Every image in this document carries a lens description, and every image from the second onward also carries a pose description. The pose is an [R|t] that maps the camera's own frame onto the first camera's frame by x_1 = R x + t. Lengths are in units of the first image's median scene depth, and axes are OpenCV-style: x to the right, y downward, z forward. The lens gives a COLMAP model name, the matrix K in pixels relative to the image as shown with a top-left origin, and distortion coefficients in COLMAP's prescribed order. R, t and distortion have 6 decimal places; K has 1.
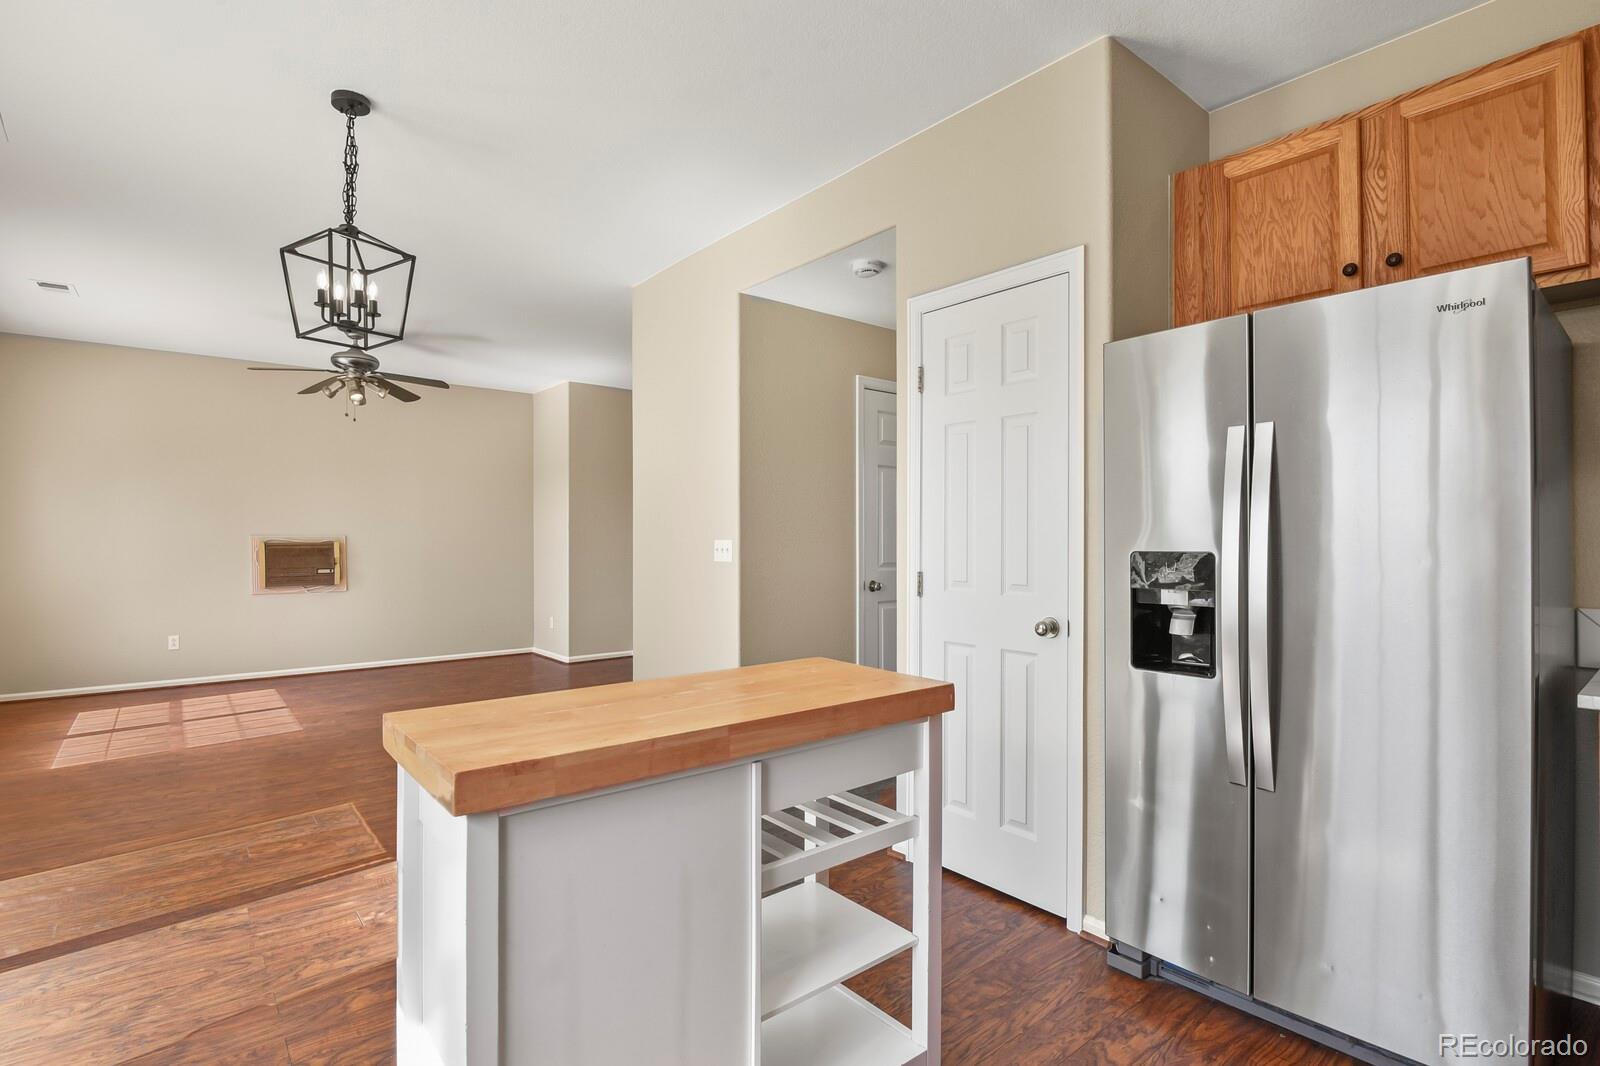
lens RADIAL K [[774.1, 0, 799.8], [0, 774.1, 534.2], [0, 0, 1]] dist [-0.008894, -0.006114]
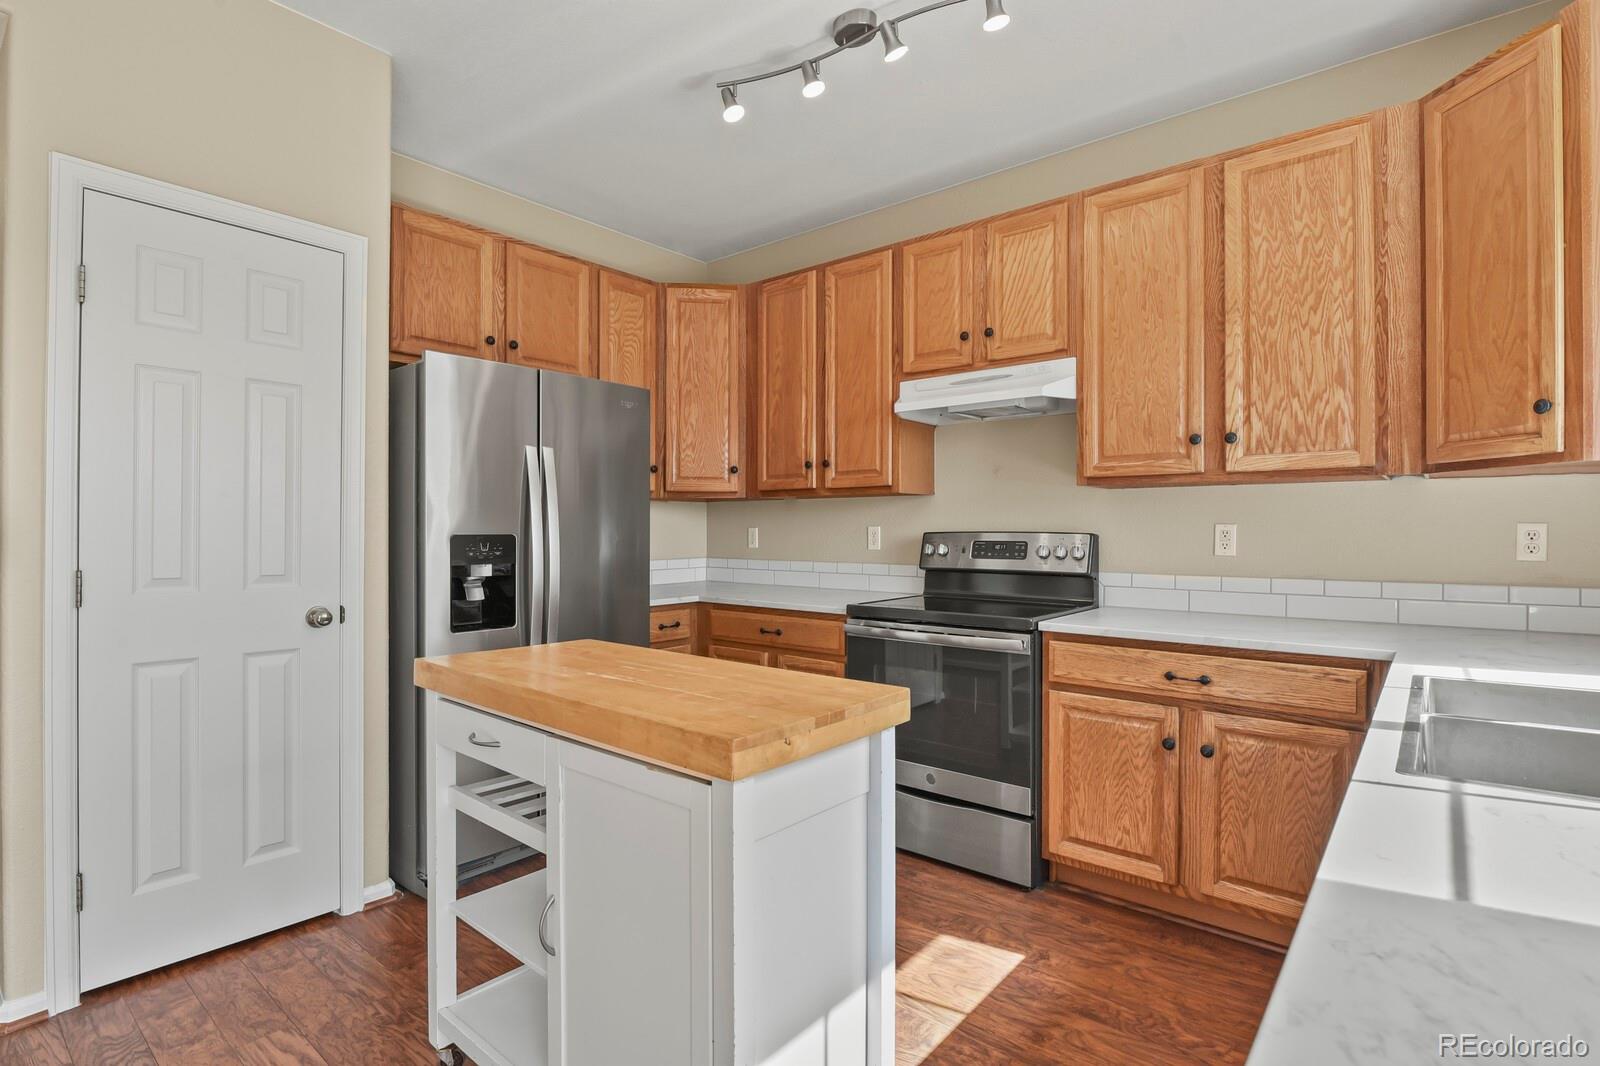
lens RADIAL K [[774.1, 0, 808.9], [0, 774.1, 535.5], [0, 0, 1]] dist [-0.008894, -0.006114]
pose [[-0.186787, -0.007515, 0.982372, -0.427944], [-0.013046, 0.999902, 0.005169, 0.004373], [-0.982314, -0.011851, -0.186867, 0.348884]]
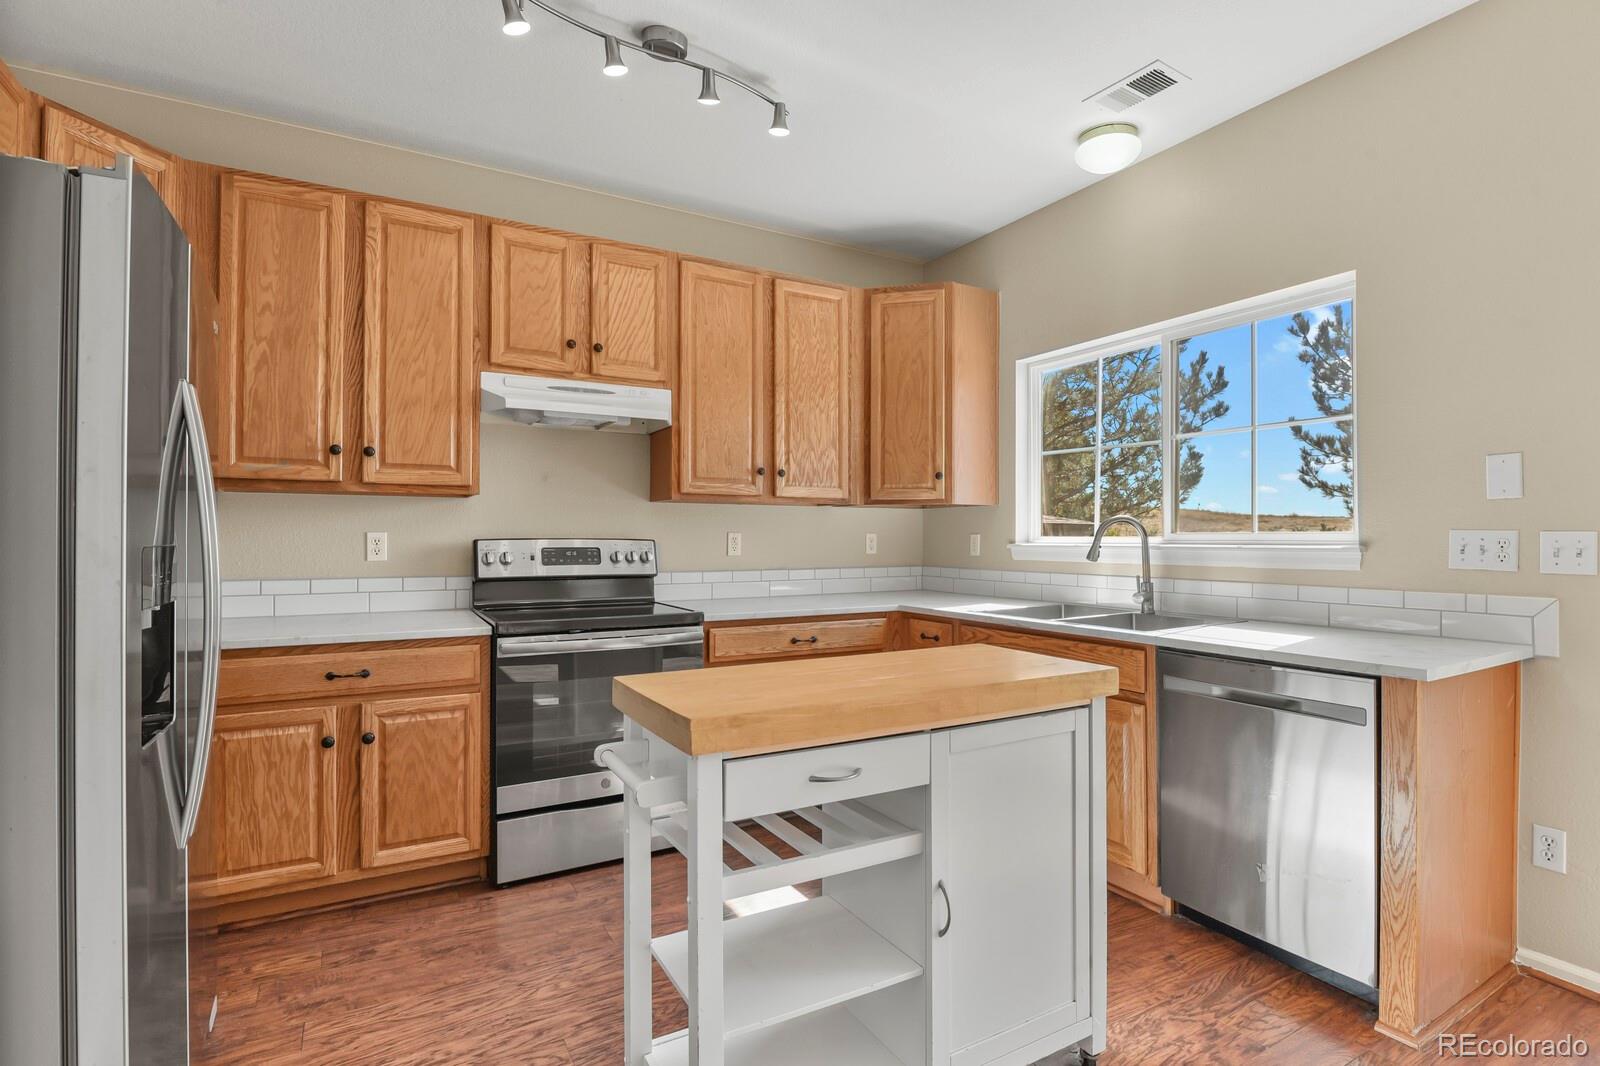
lens RADIAL K [[774.1, 0, 809.7], [0, 774.1, 534.0], [0, 0, 1]] dist [-0.008894, -0.006114]
pose [[-0.985974, -0.001076, 0.166898, -0.079690], [-0.003905, 0.999854, -0.016623, 0.009825], [-0.166856, -0.017041, -0.985834, 0.757022]]
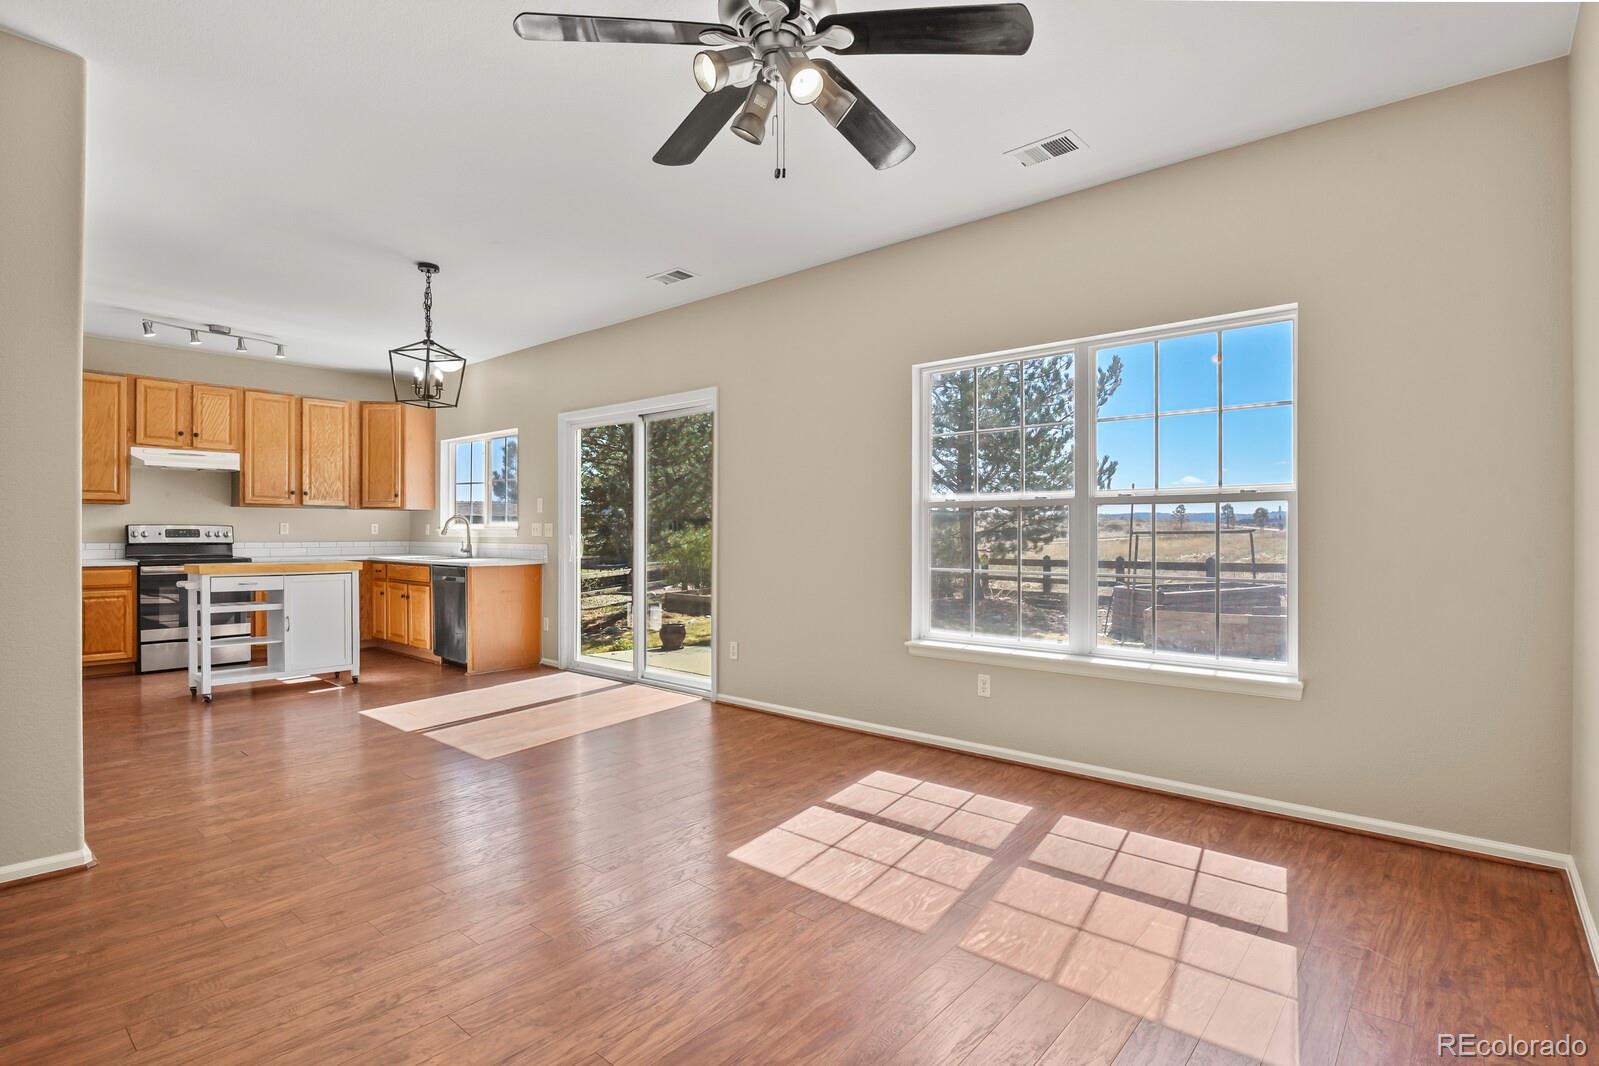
lens RADIAL K [[773.6, 0, 800.7], [0, 773.6, 534.7], [0, 0, 1]] dist [-0.008894, -0.006114]
pose [[-0.985585, -0.003300, -0.169148, -0.716153], [-0.001814, 0.999958, -0.008940, 0.035177], [0.169171, -0.008505, -0.985550, 1.828464]]
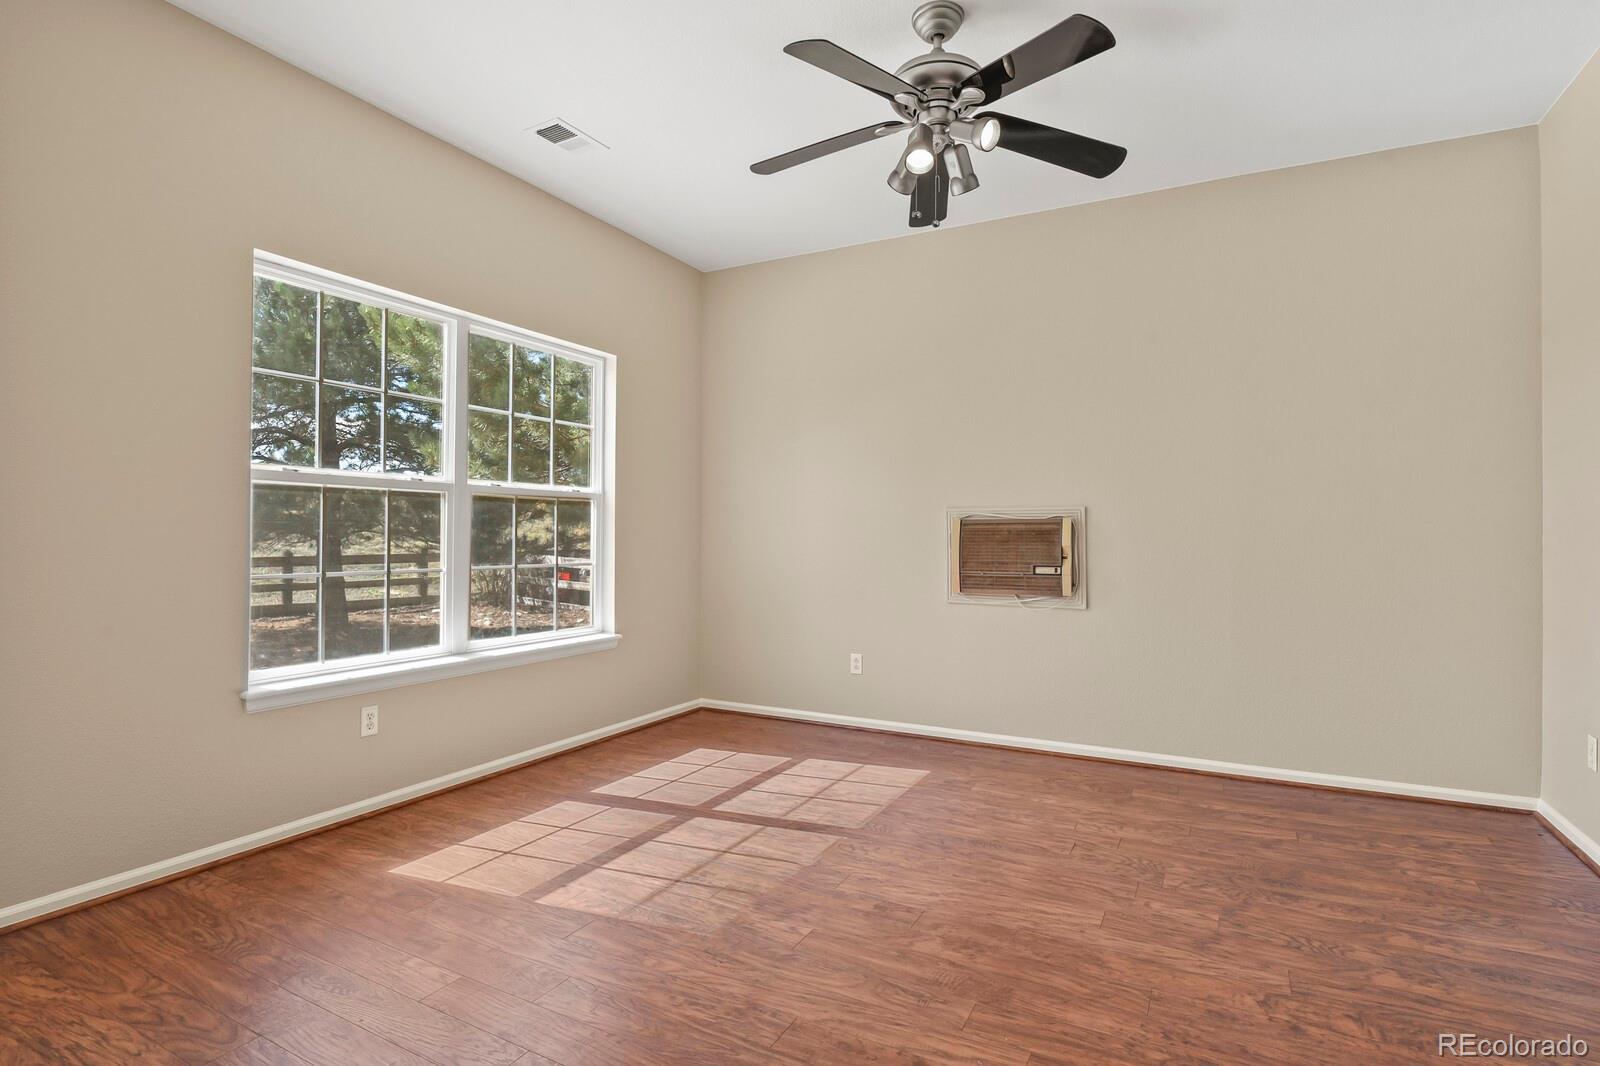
lens RADIAL K [[774.1, 0, 806.8], [0, 774.1, 530.5], [0, 0, 1]] dist [-0.008894, -0.006114]
pose [[0.378129, -0.007207, -0.925725, -0.277067], [0.001753, 0.999973, -0.007069, 0.038161], [0.925751, 0.001050, 0.378132, 1.042232]]
